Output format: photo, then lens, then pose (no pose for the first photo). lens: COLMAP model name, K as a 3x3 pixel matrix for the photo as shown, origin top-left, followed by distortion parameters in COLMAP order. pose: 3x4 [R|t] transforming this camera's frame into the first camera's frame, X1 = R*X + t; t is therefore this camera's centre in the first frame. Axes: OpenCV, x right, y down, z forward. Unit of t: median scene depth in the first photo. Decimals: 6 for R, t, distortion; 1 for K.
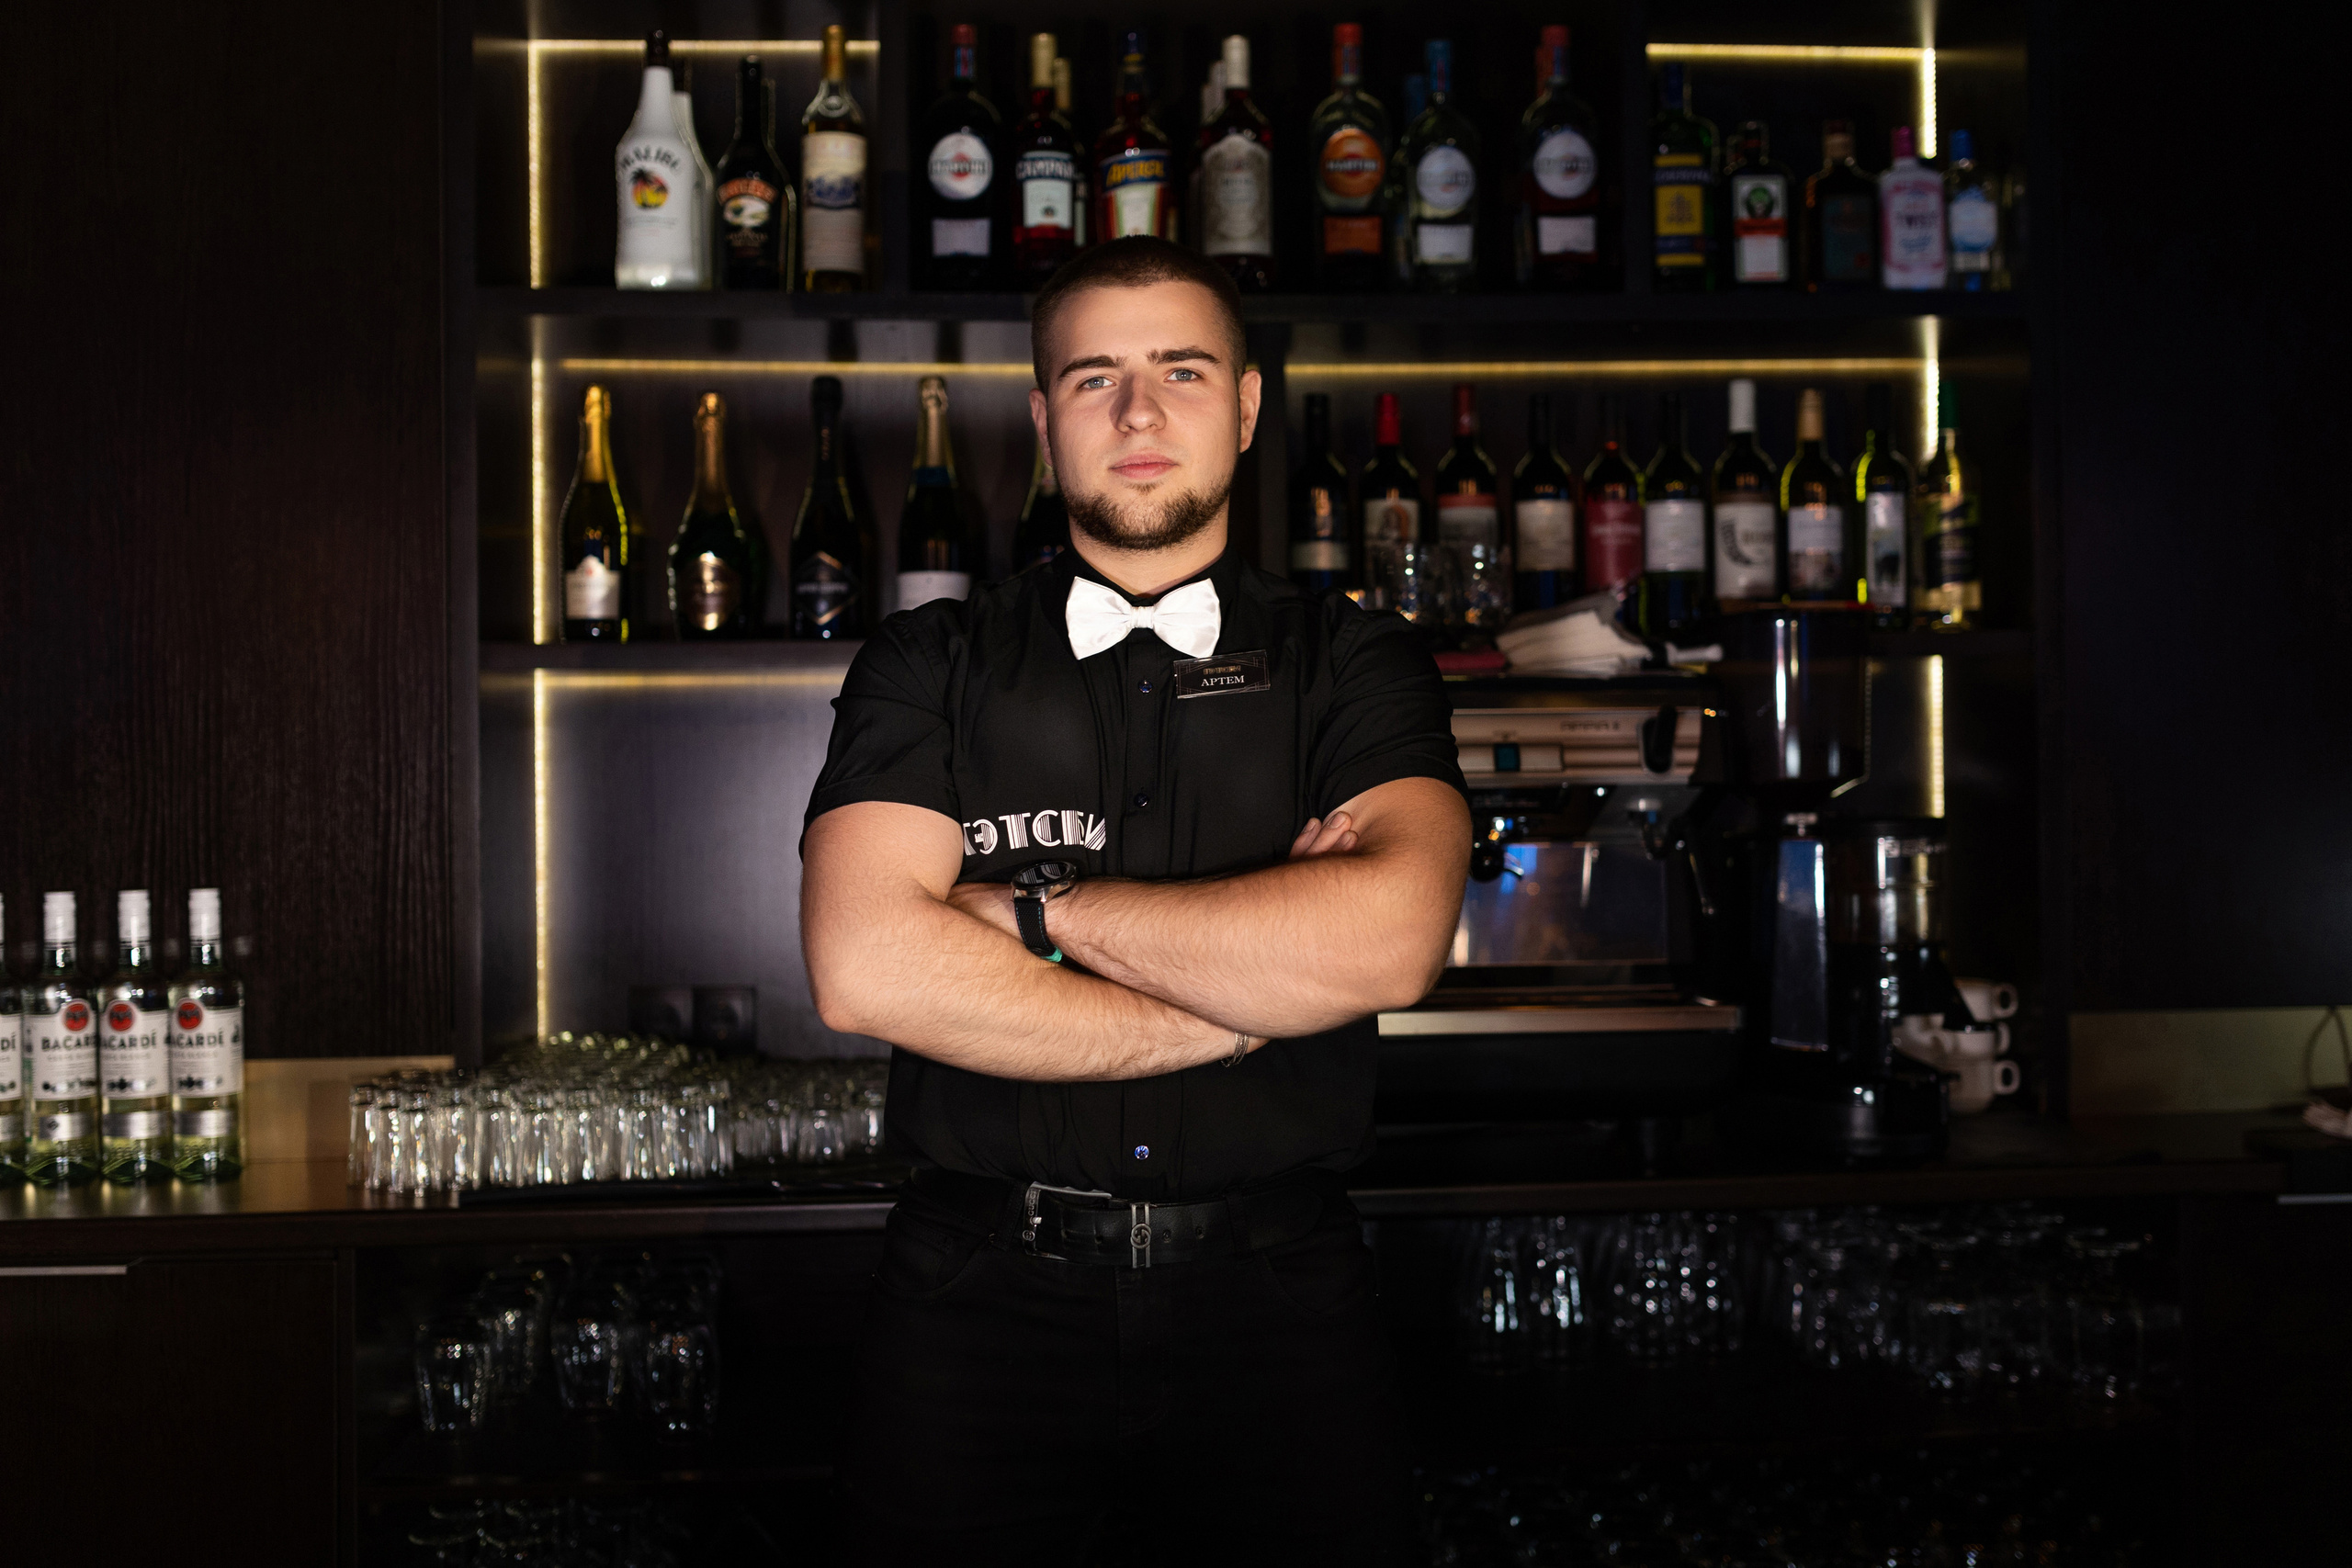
lens RADIAL K [[2336.4, 0, 1176.0], [0, 2336.4, 784.0], [0, 0, 1]] dist [0.010917, 0.010040]
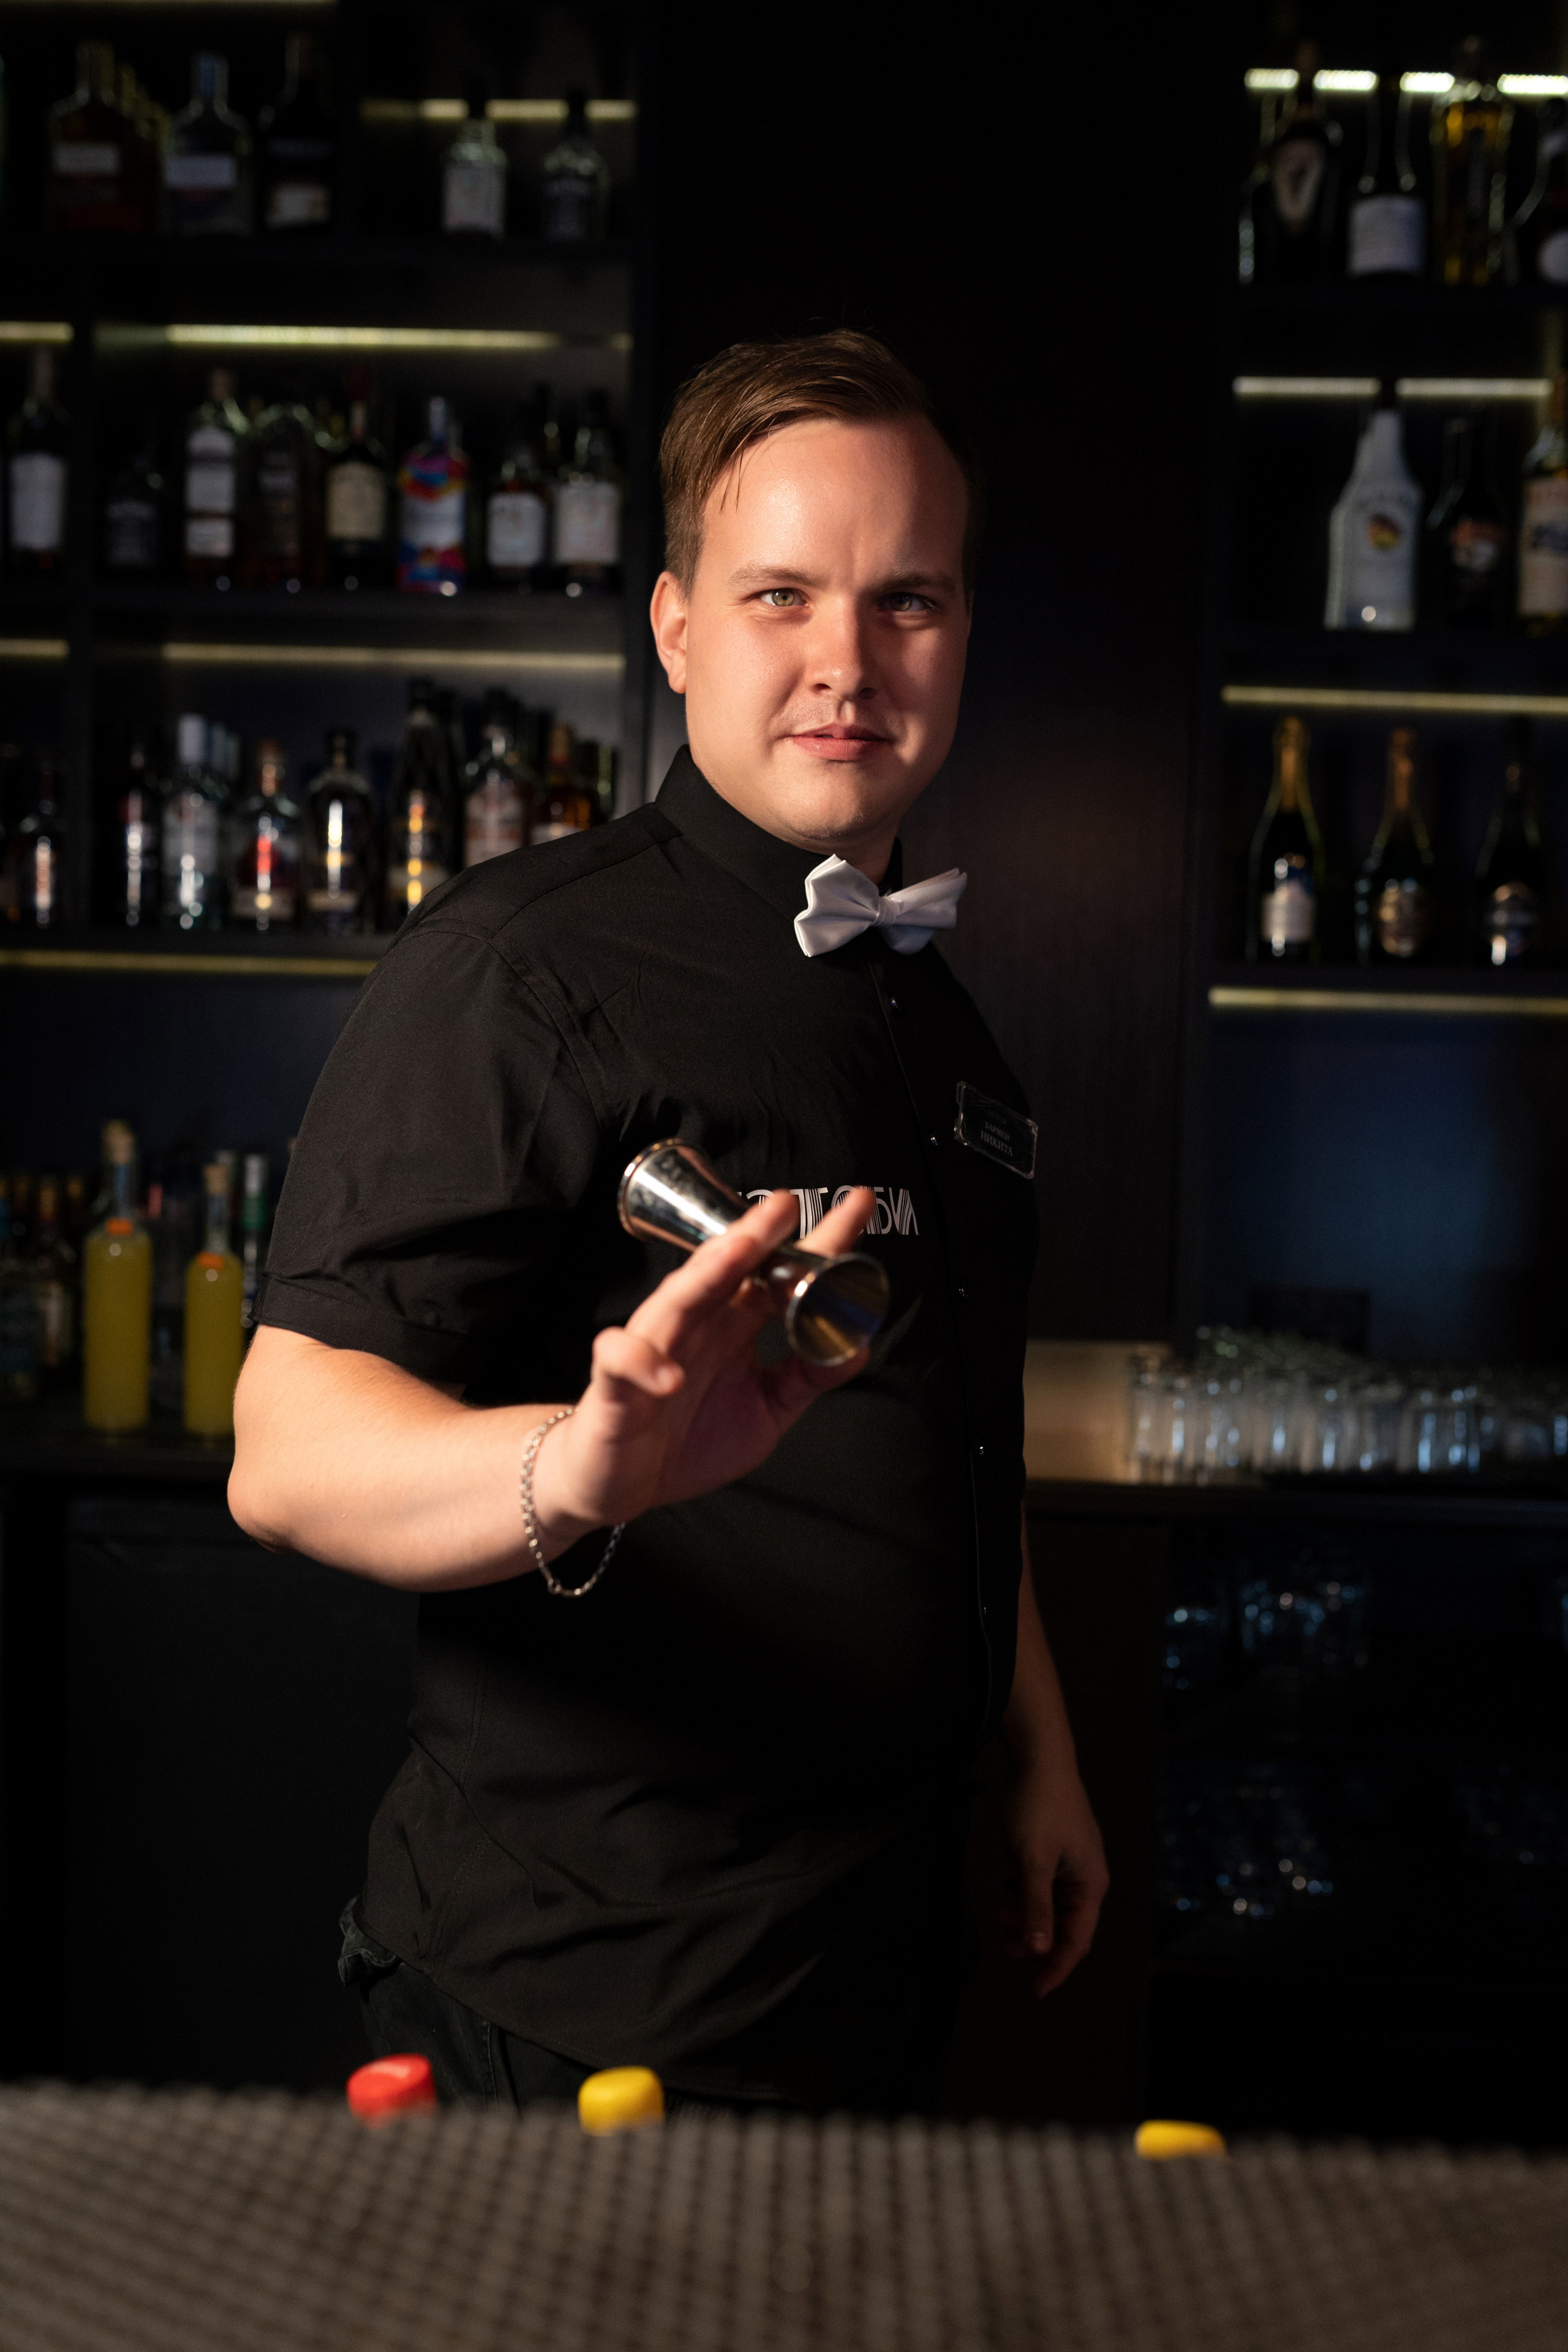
lens RADIAL K [[2336.7, 0, 768.3], [0, 2336.7, 1132.8], [0, 0, 1]] dist [0.010917, 0.010040]
pose [[0.989339, 0.051309, -0.136291, -0.332021], [-0.047862, 0.998449, 0.028450, -0.001842], [0.137539, -0.021623, 0.990260, -0.082429]]
